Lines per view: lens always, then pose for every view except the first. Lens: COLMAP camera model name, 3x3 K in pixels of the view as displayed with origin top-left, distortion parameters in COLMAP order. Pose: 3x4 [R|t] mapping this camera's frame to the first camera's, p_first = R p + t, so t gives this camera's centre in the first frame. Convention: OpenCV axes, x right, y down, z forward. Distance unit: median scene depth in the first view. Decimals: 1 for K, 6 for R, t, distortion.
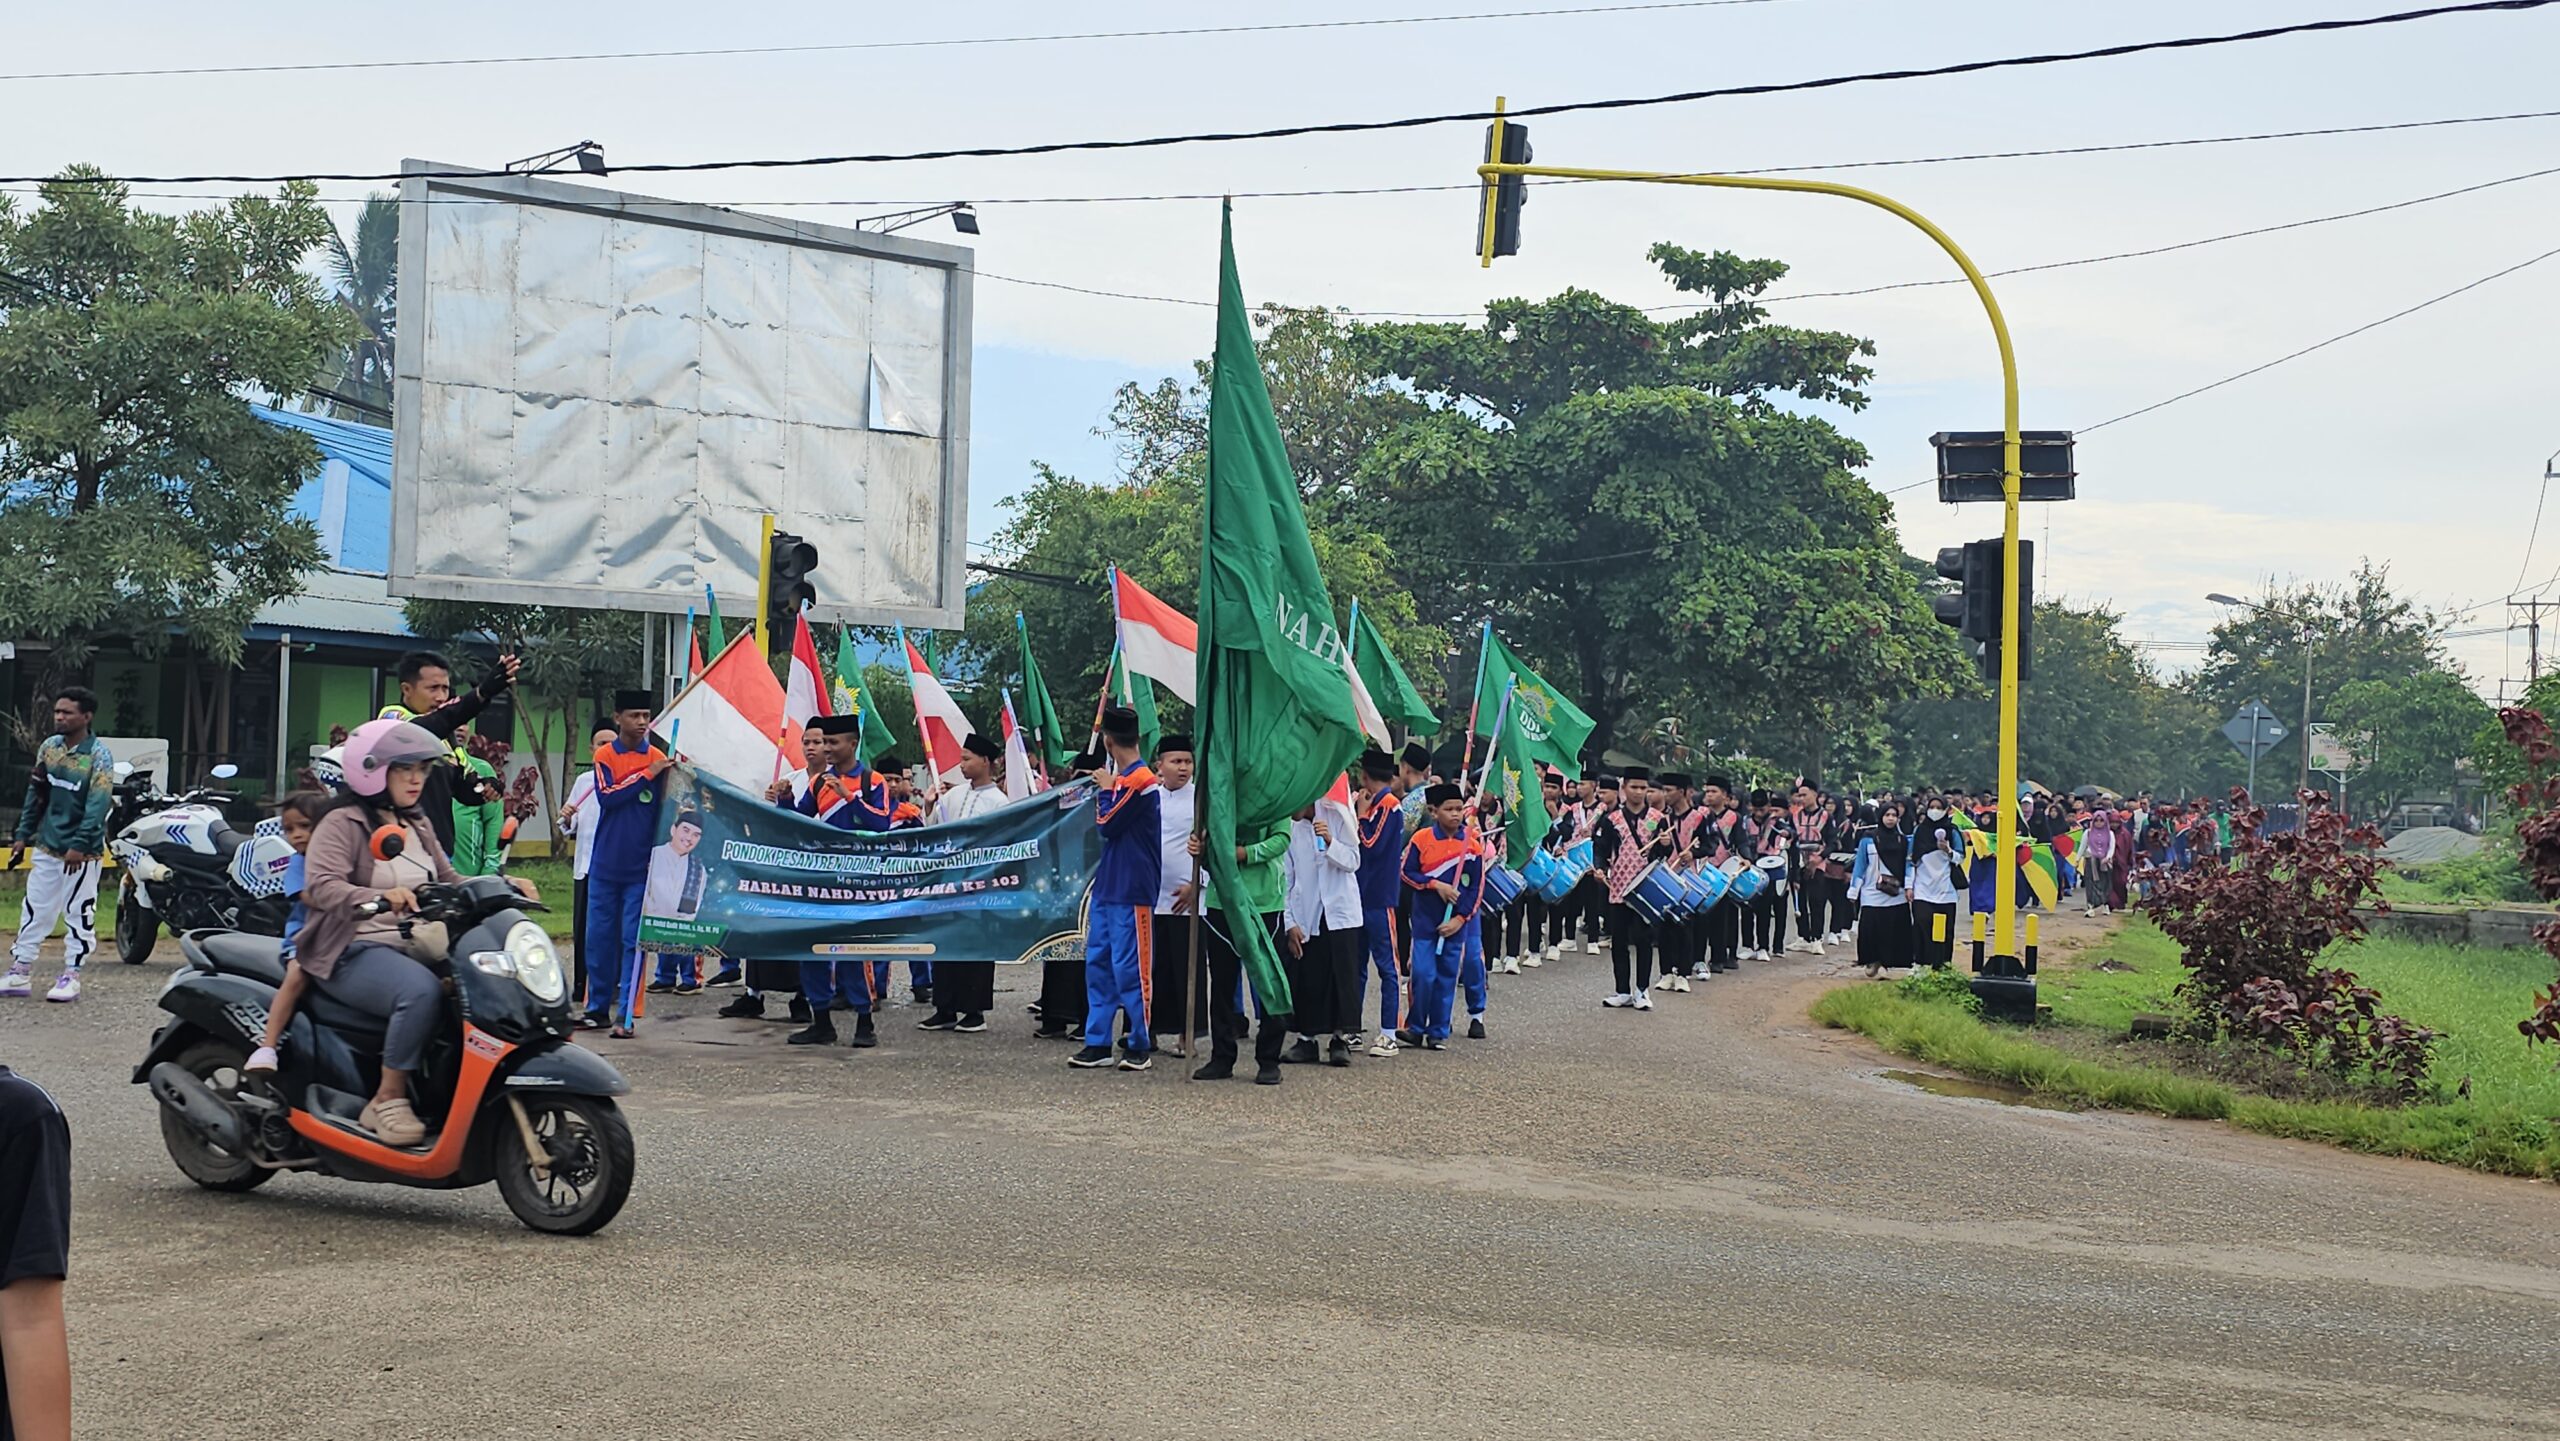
lens RADIAL K [[2571.5, 0, 1303.6], [0, 2571.5, 730.3], [0, 0, 1]] dist [0.116700, -0.234440]
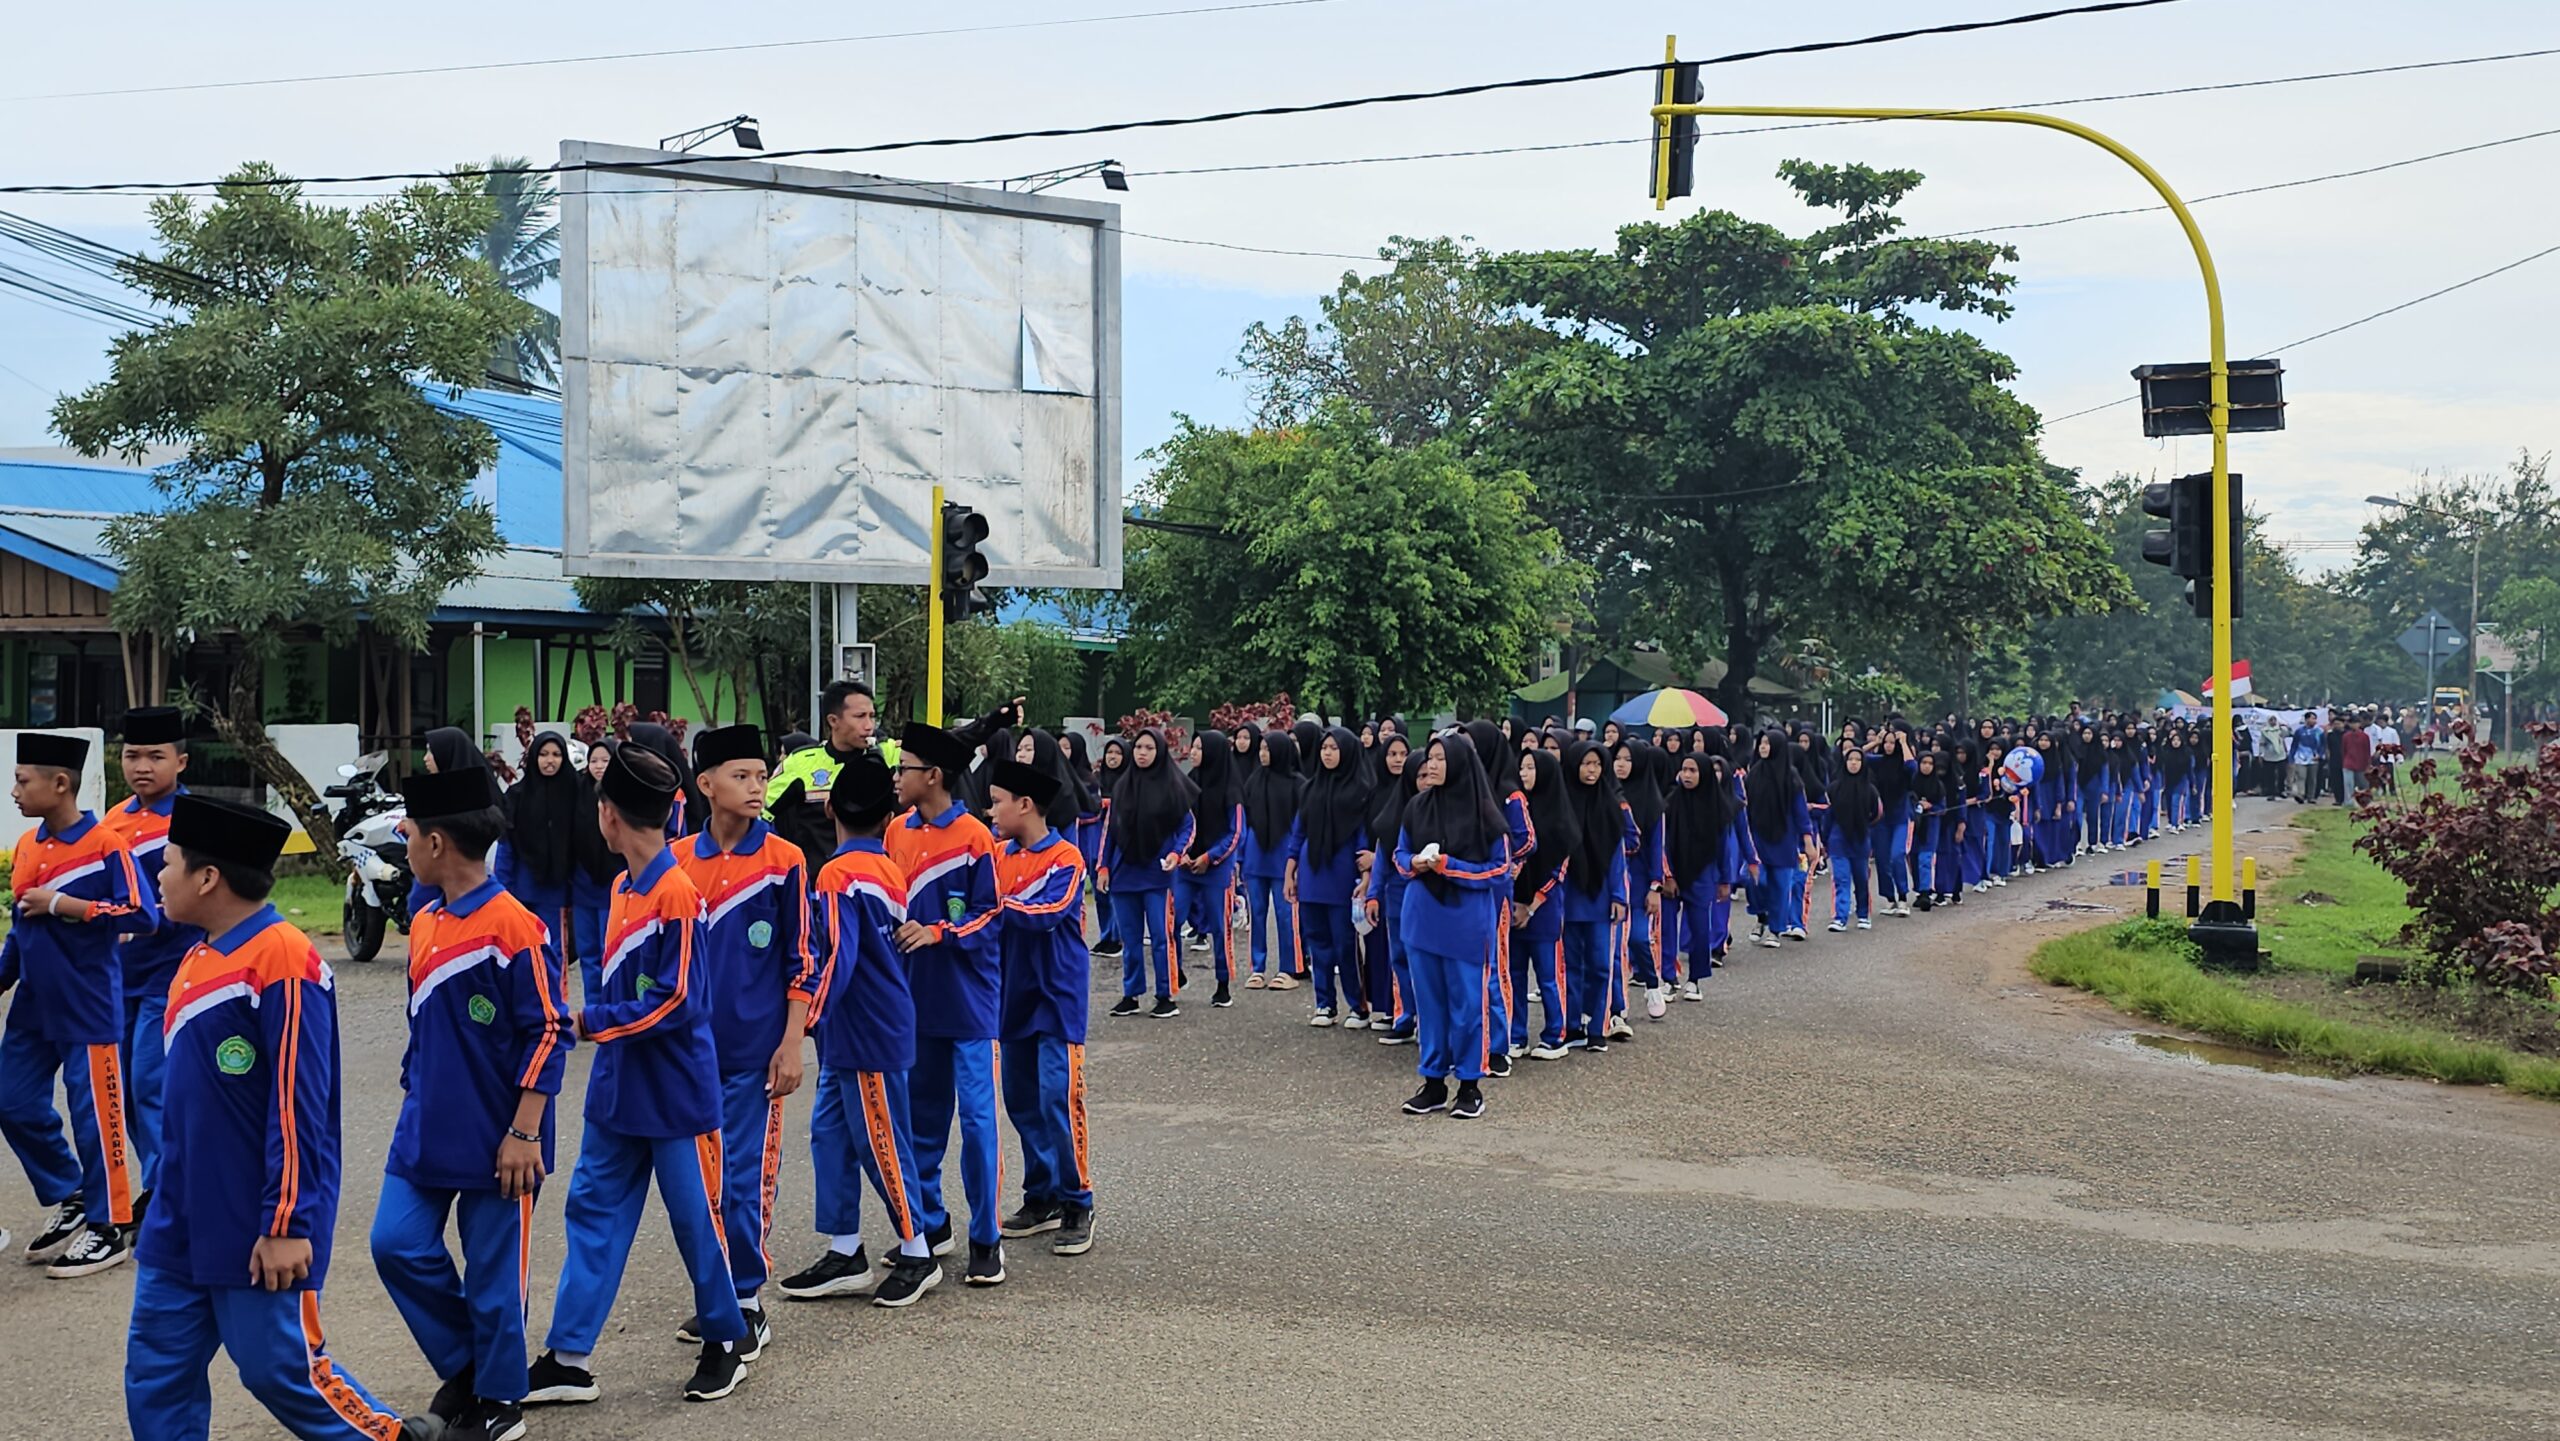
lens RADIAL K [[2576.9, 0, 1280.0], [0, 2576.9, 720.5], [0, 0, 1]] dist [0.119108, -0.246577]
pose [[0.998210, -0.029278, -0.052143, -0.021791], [0.030611, 0.999220, 0.024951, -0.011571], [0.051372, -0.026502, 0.998328, 0.002959]]
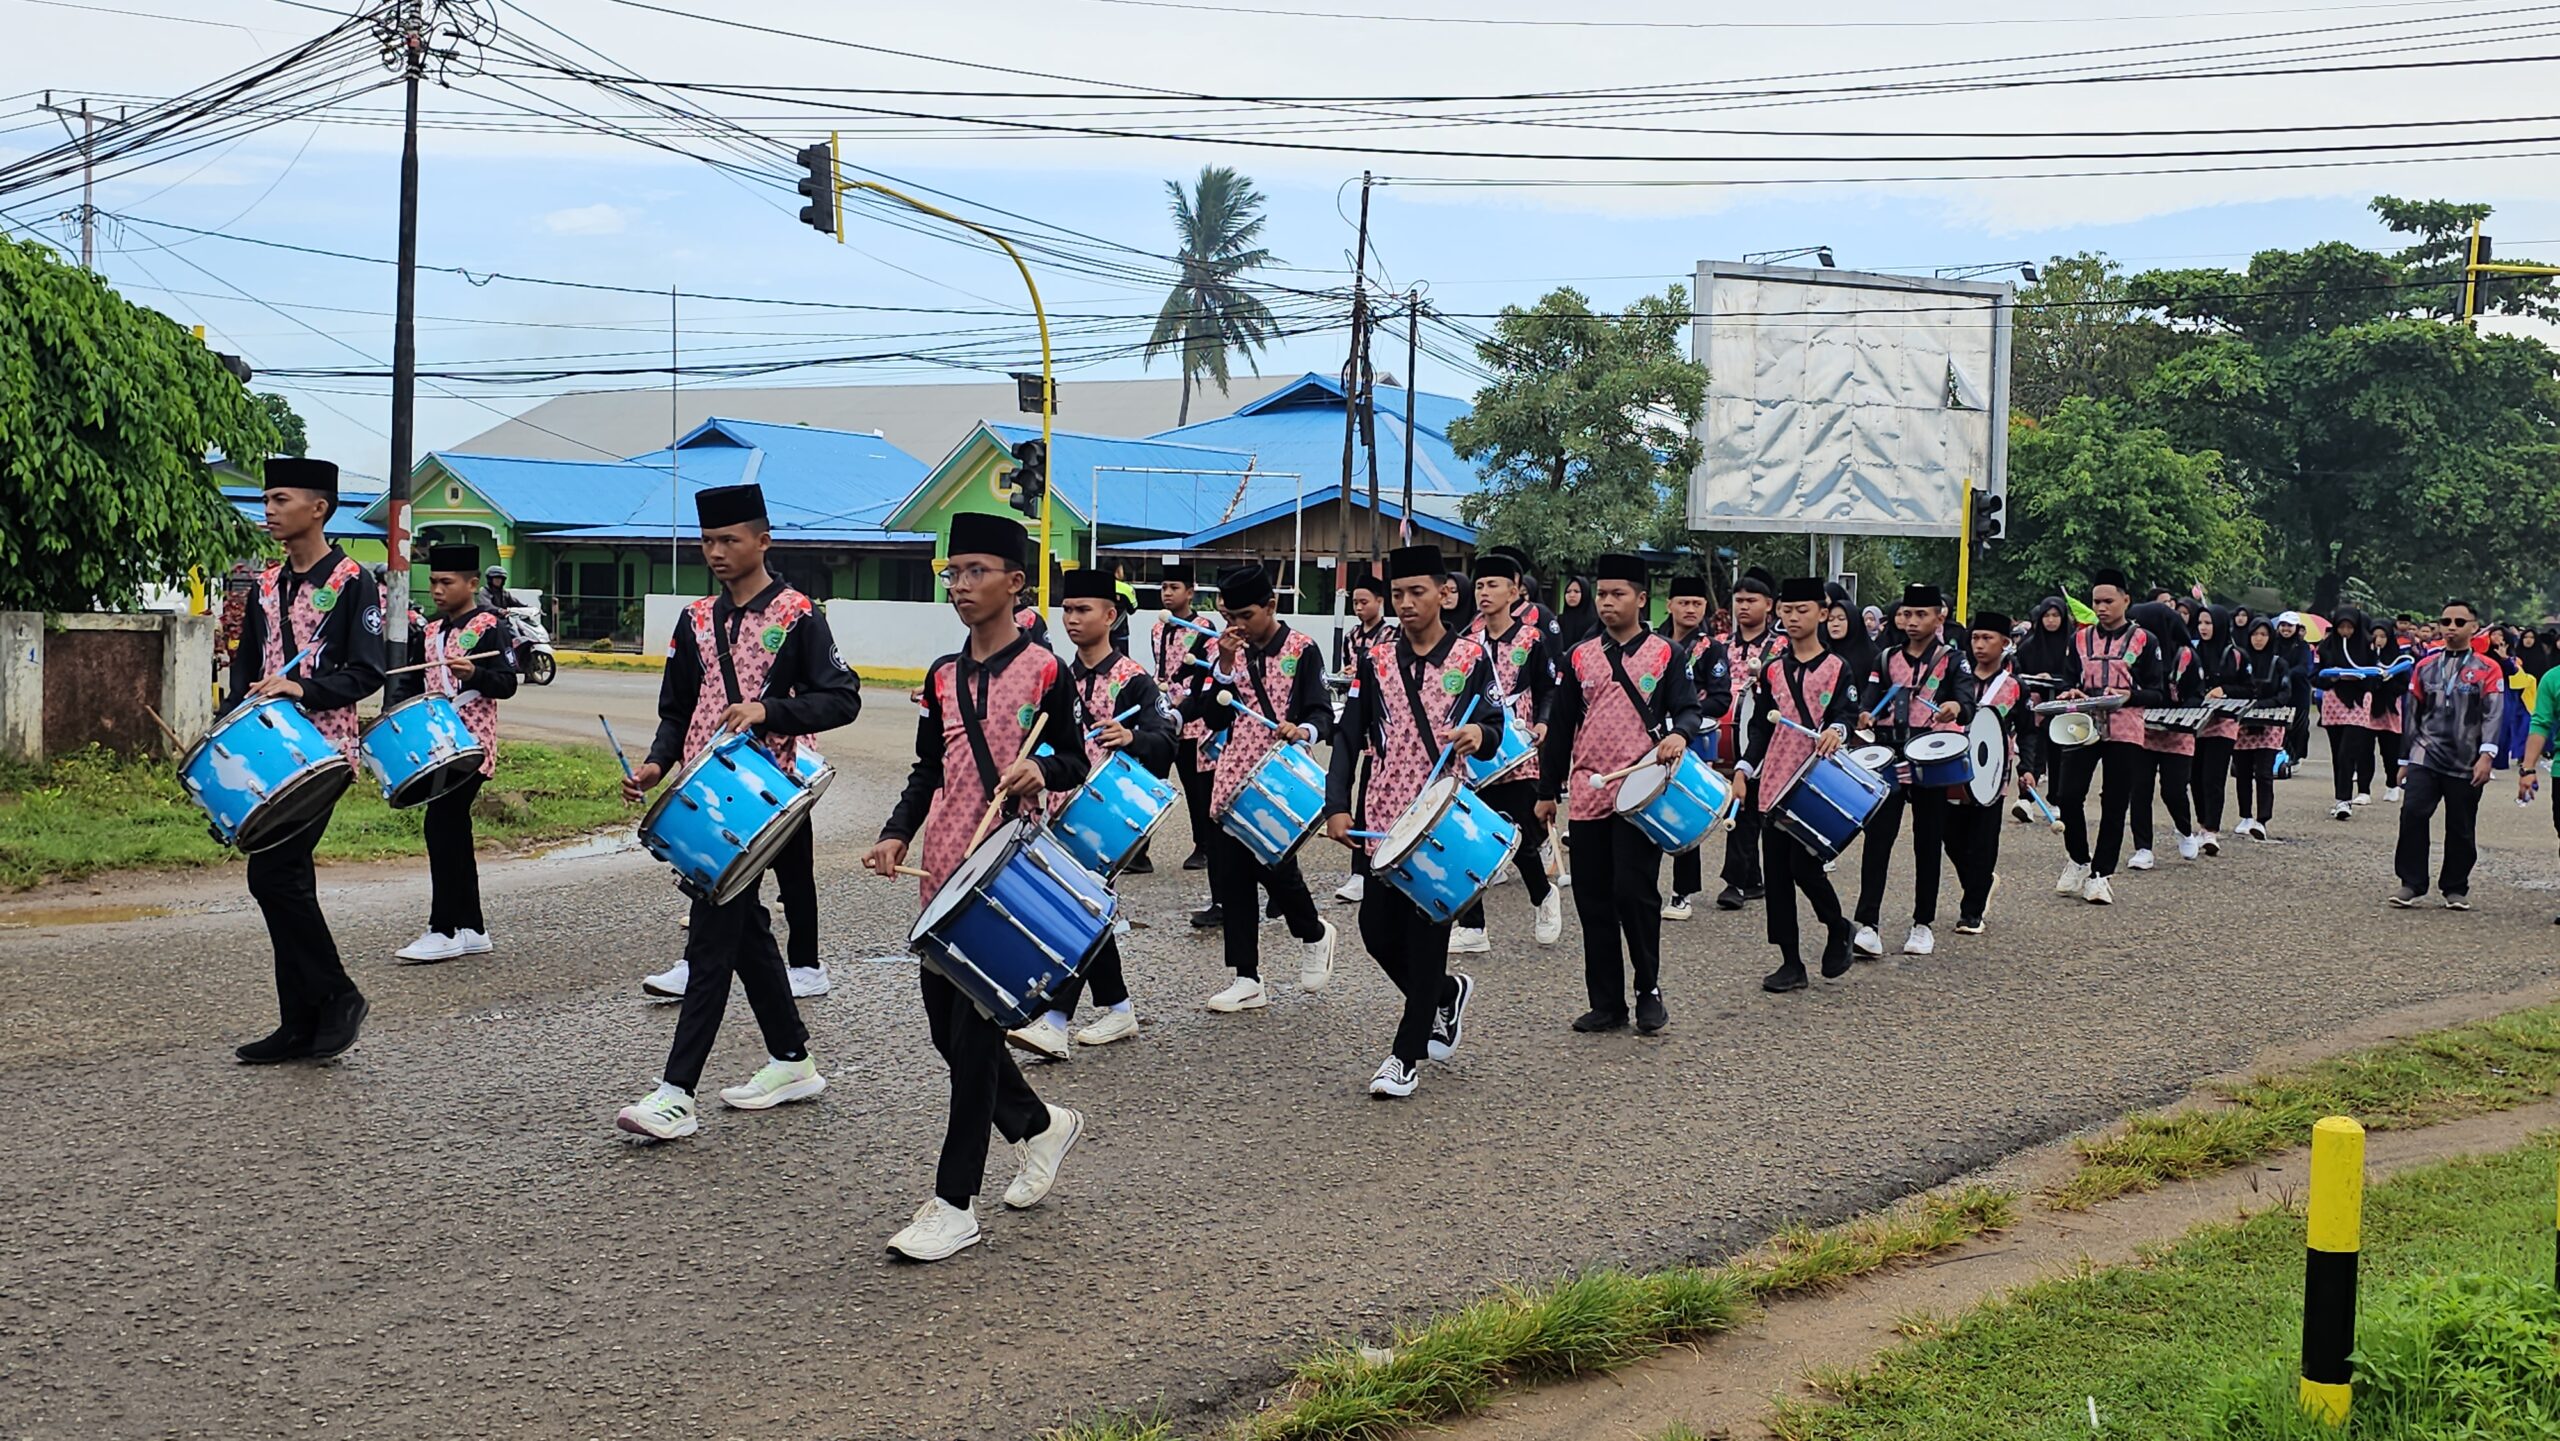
lens RADIAL K [[2571.5, 0, 1303.6], [0, 2571.5, 730.3], [0, 0, 1]] dist [0.116700, -0.234440]
pose [[0.984743, -0.005913, -0.173912, -0.296957], [0.015693, 0.998368, 0.054915, -0.017714], [0.173304, -0.056807, 0.983229, -0.624669]]
